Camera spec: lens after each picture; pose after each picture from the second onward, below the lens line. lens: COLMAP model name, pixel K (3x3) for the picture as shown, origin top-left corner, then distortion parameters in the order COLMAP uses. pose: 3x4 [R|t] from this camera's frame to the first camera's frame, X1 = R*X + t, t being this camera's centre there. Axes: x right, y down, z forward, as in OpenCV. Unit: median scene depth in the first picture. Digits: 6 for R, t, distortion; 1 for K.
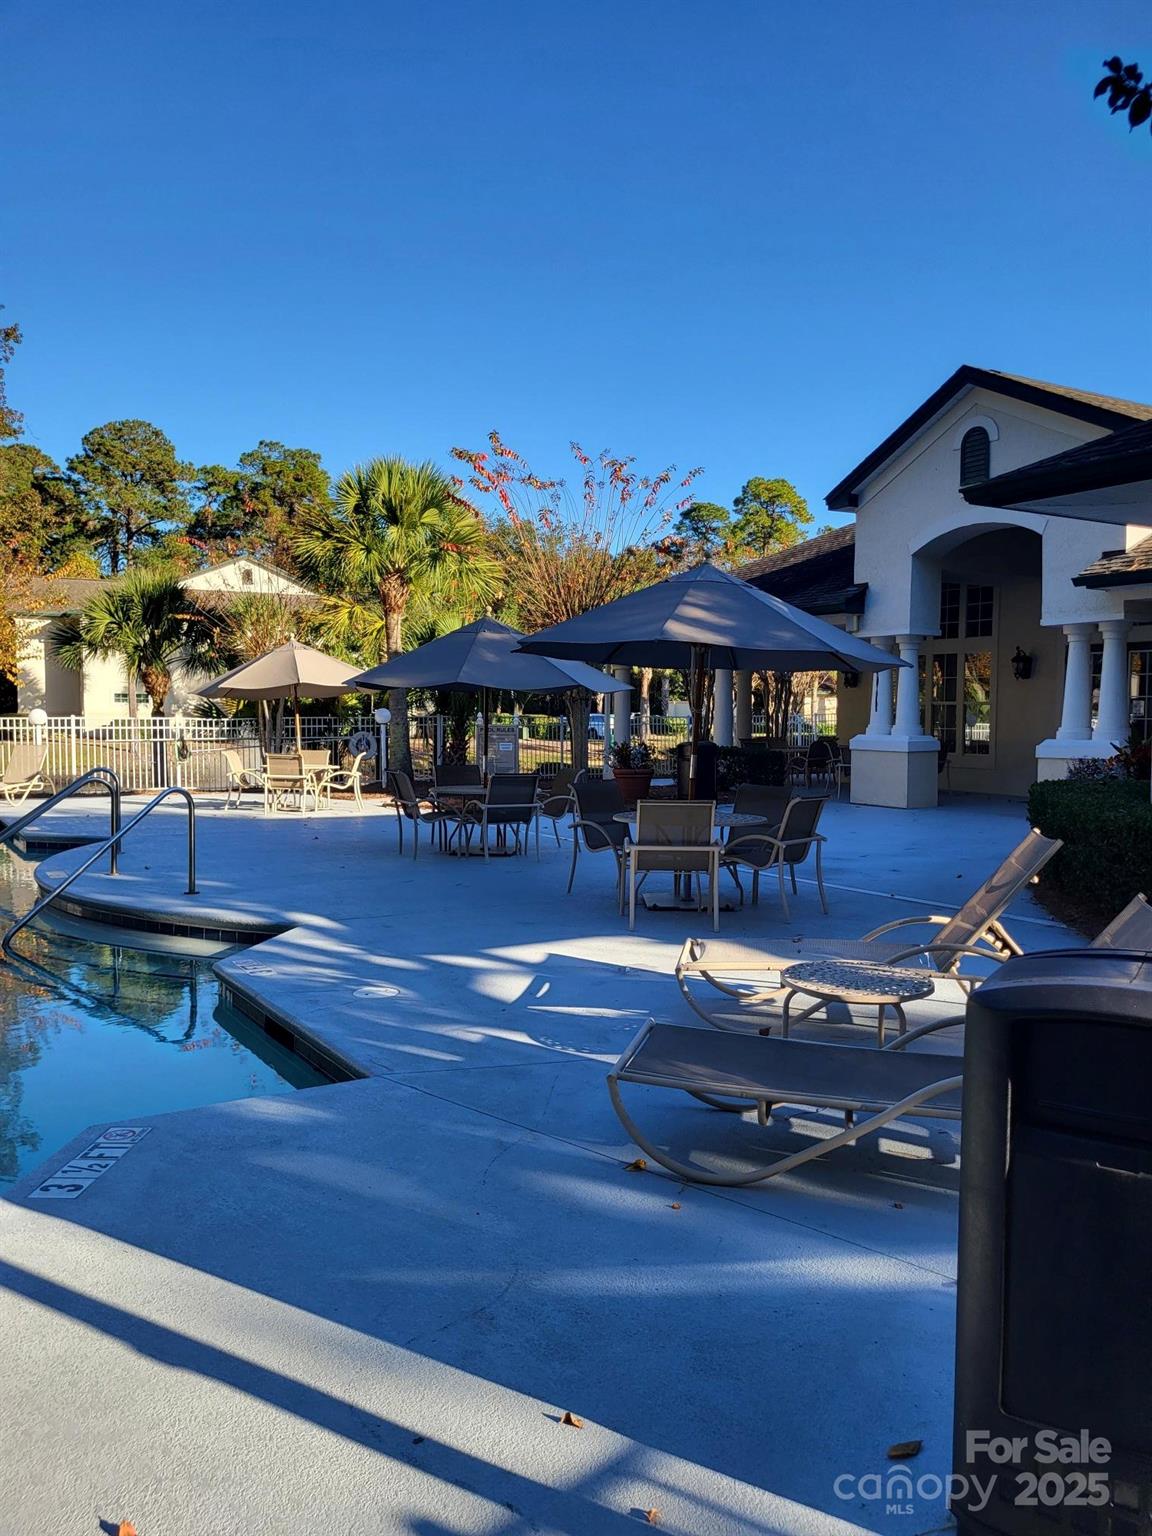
lens RADIAL K [[1166.5, 0, 575.5], [0, 1166.5, 771.2], [0, 0, 1]] dist [0.028853, -0.021099]
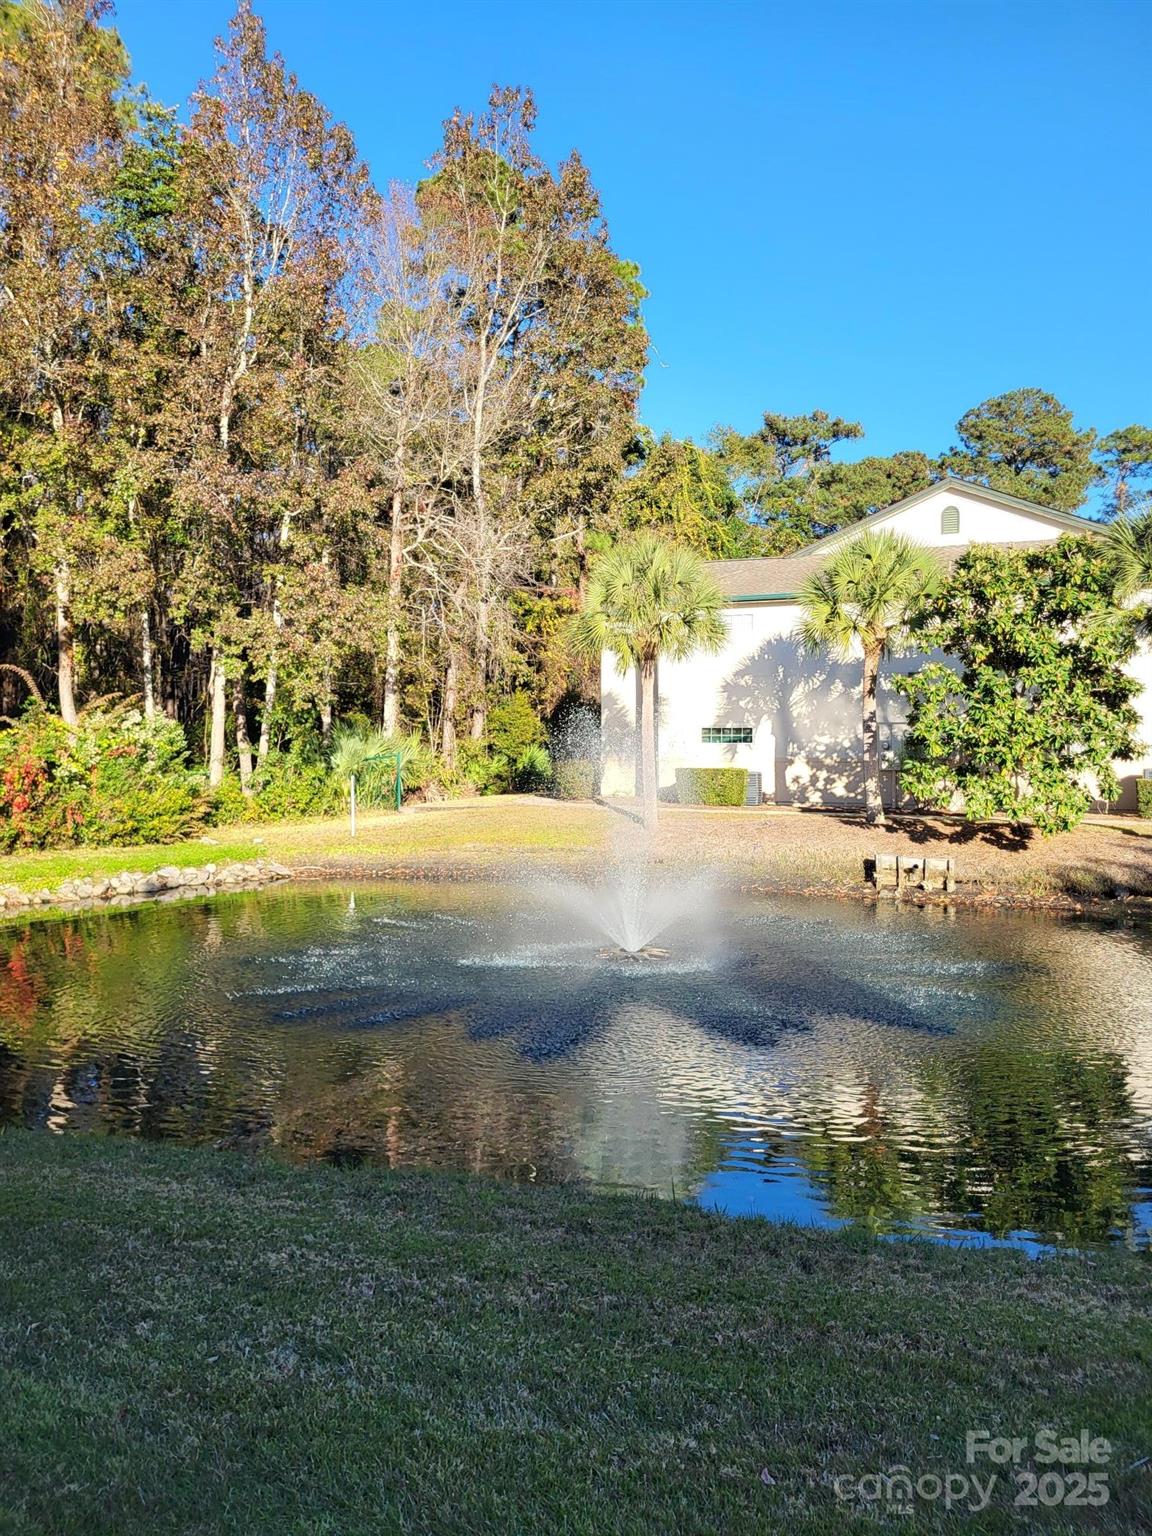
lens RADIAL K [[1166.5, 0, 571.0], [0, 1166.5, 757.2], [0, 0, 1]] dist [0.028853, -0.021099]
pose [[0.664467, -0.001575, -0.747316, 0.018746], [-0.038600, 0.998591, -0.036425, -0.020047], [0.746320, 0.053050, 0.663470, 0.423066]]
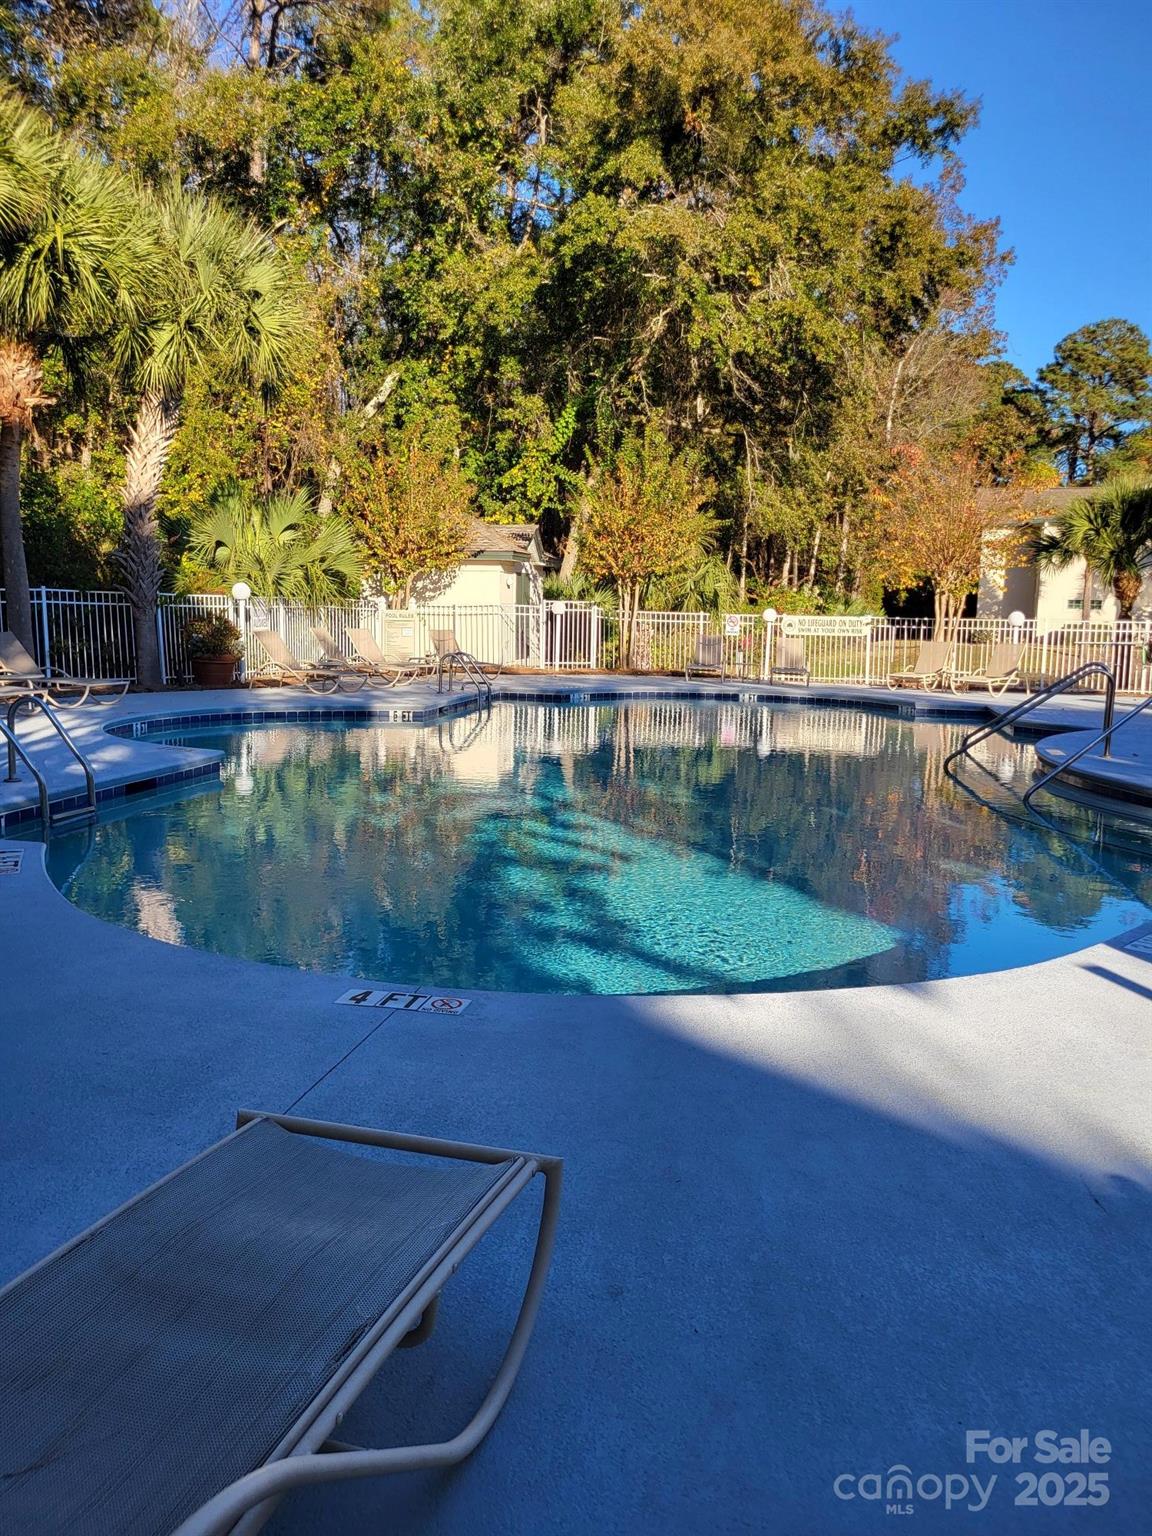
lens RADIAL K [[1166.5, 0, 582.0], [0, 1166.5, 777.7], [0, 0, 1]] dist [0.028853, -0.021099]
pose [[0.735120, 0.101093, -0.670357, -0.002166], [-0.045815, 0.993967, 0.099654, 0.004565], [0.676387, -0.042545, 0.735316, -0.039681]]
